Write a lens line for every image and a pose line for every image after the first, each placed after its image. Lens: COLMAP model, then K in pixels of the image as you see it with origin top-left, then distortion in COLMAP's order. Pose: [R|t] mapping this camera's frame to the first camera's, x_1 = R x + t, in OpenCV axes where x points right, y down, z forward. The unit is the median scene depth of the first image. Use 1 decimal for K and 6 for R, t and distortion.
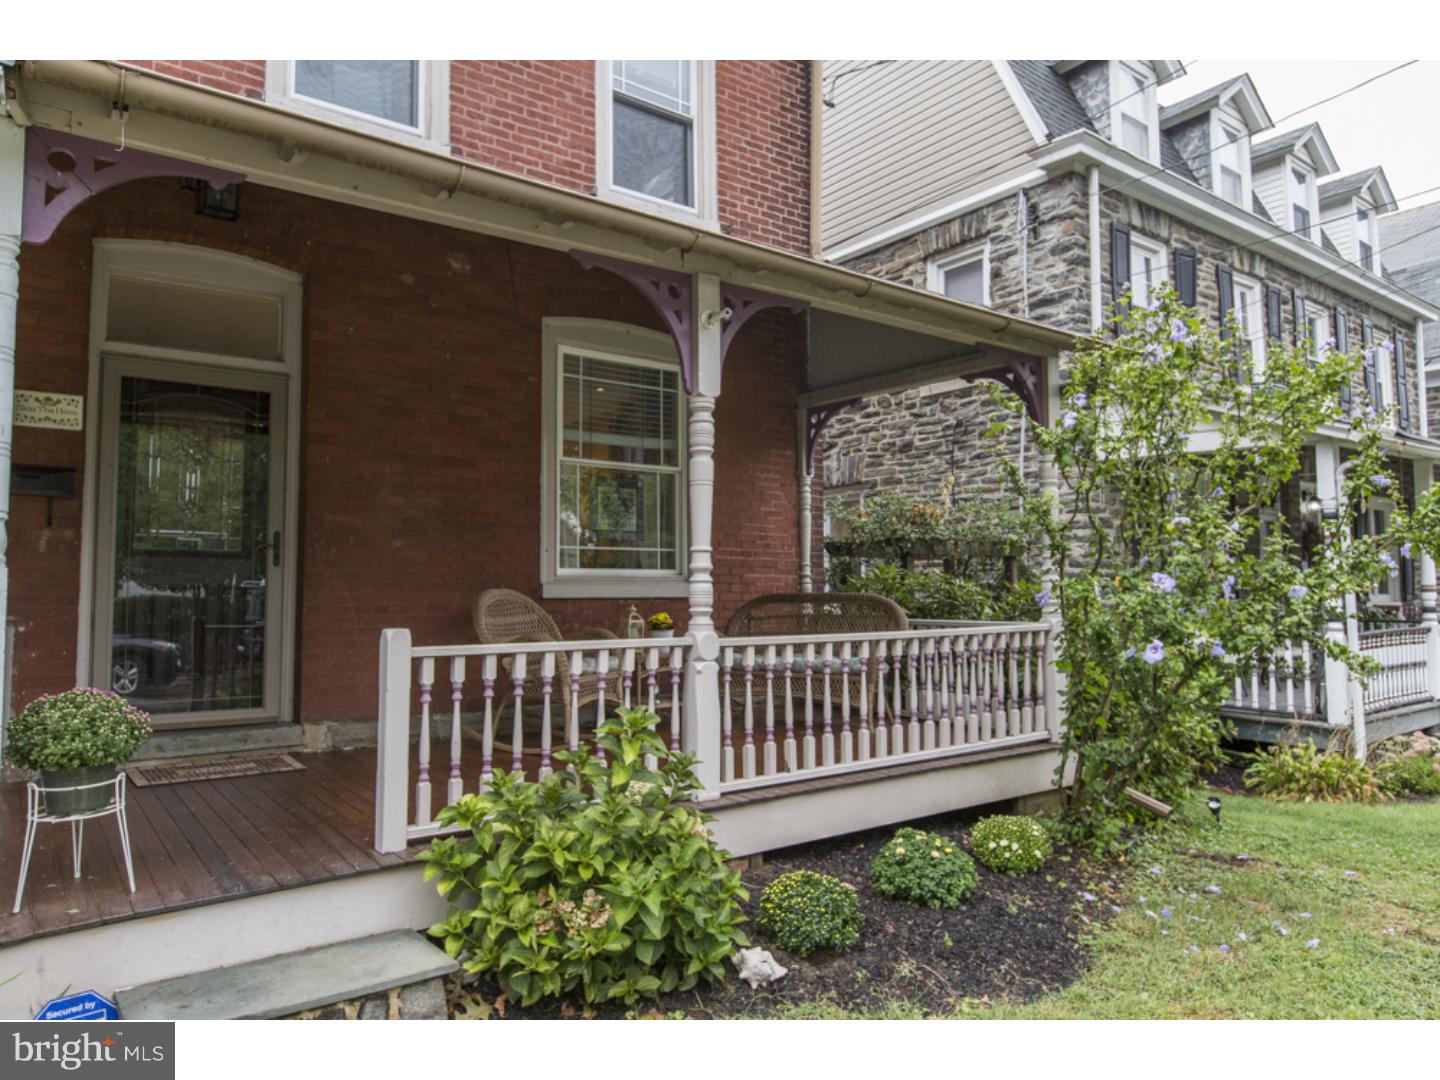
lens RADIAL K [[954.2, 0, 720.0], [0, 954.2, 540.0], [0, 0, 1]] dist [0.000302, 0.000136]
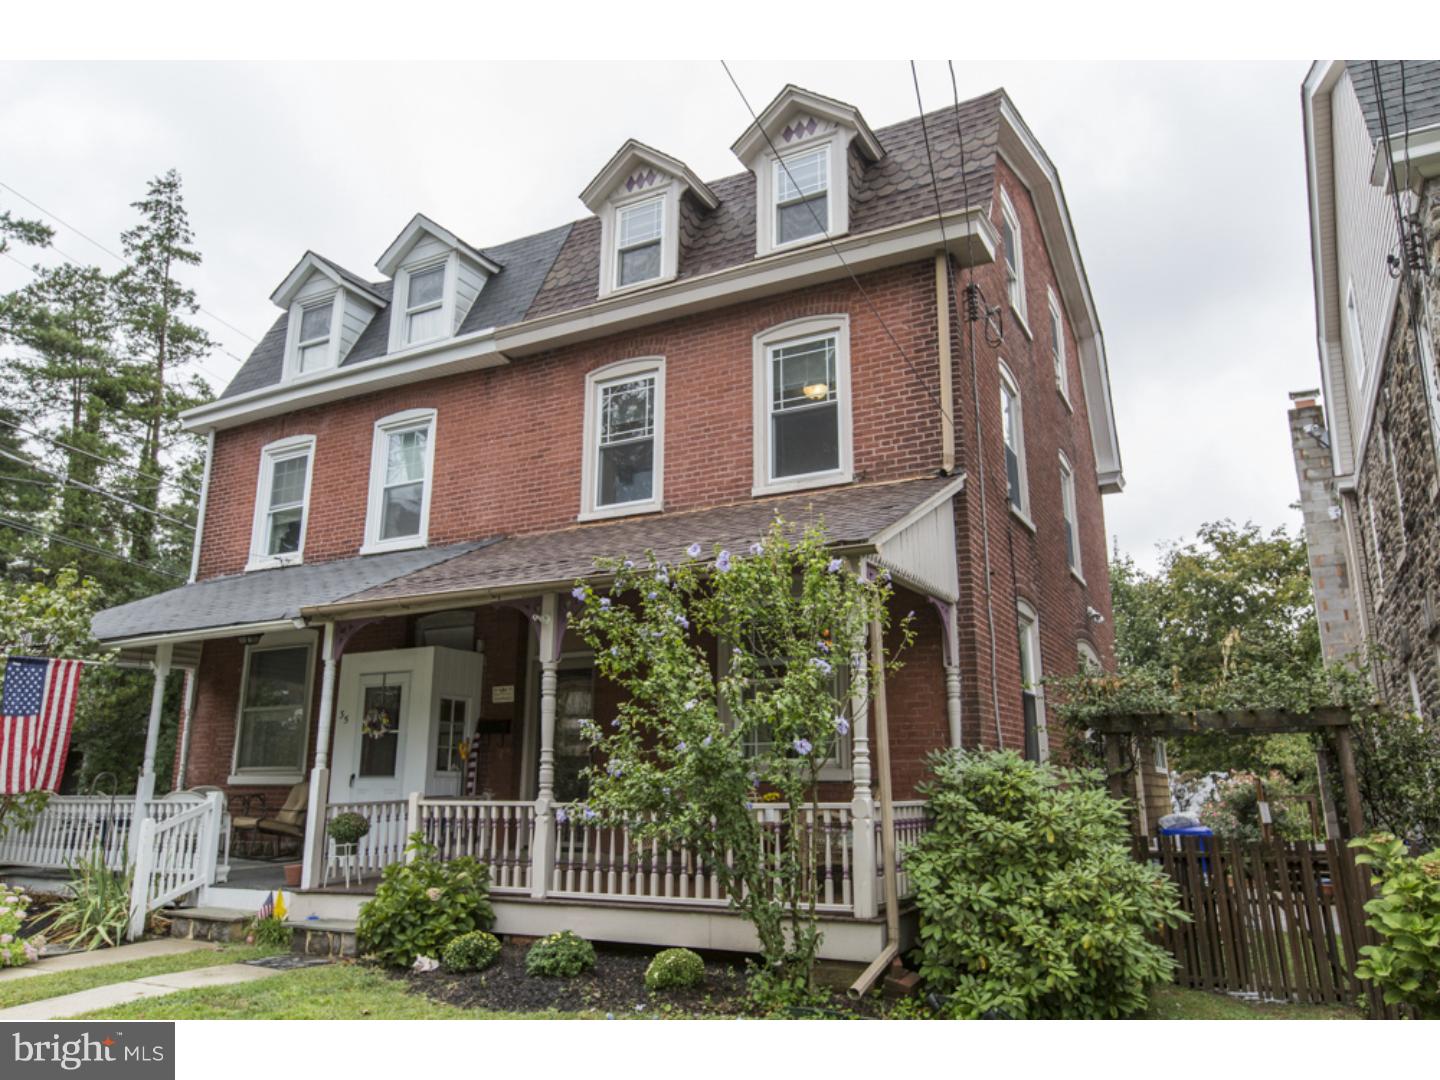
lens RADIAL K [[1024.4, 0, 720.0], [0, 1024.4, 540.0], [0, 0, 1]] dist [-0.002784, -0.000075]
pose [[0.419389, -0.210984, -0.882949, 0.771077], [0.049485, 0.976485, -0.209830, 0.018036], [0.906457, 0.044307, 0.419968, 0.200418]]
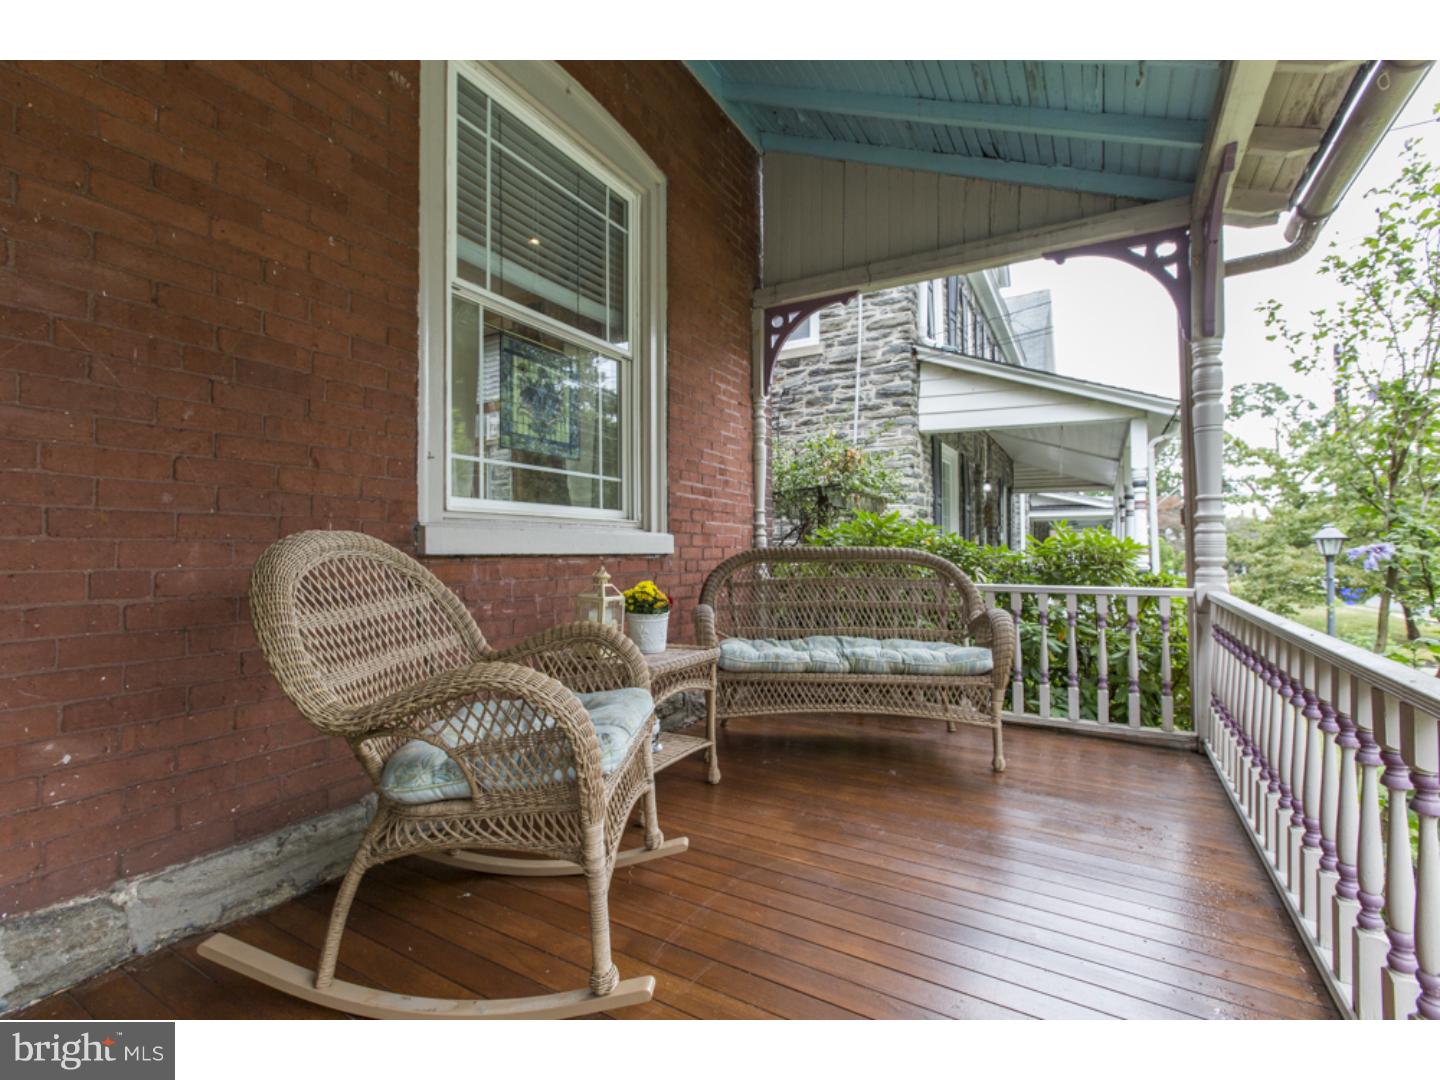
lens RADIAL K [[645.2, 0, 724.1], [0, 645.2, 544.4], [0, 0, 1]] dist [-0.000371, 0.000264]
pose [[0.920363, 0.006292, 0.391015, -0.105354], [-0.023986, 0.998896, 0.040386, 0.023651], [-0.390329, -0.046548, 0.919498, 0.391405]]
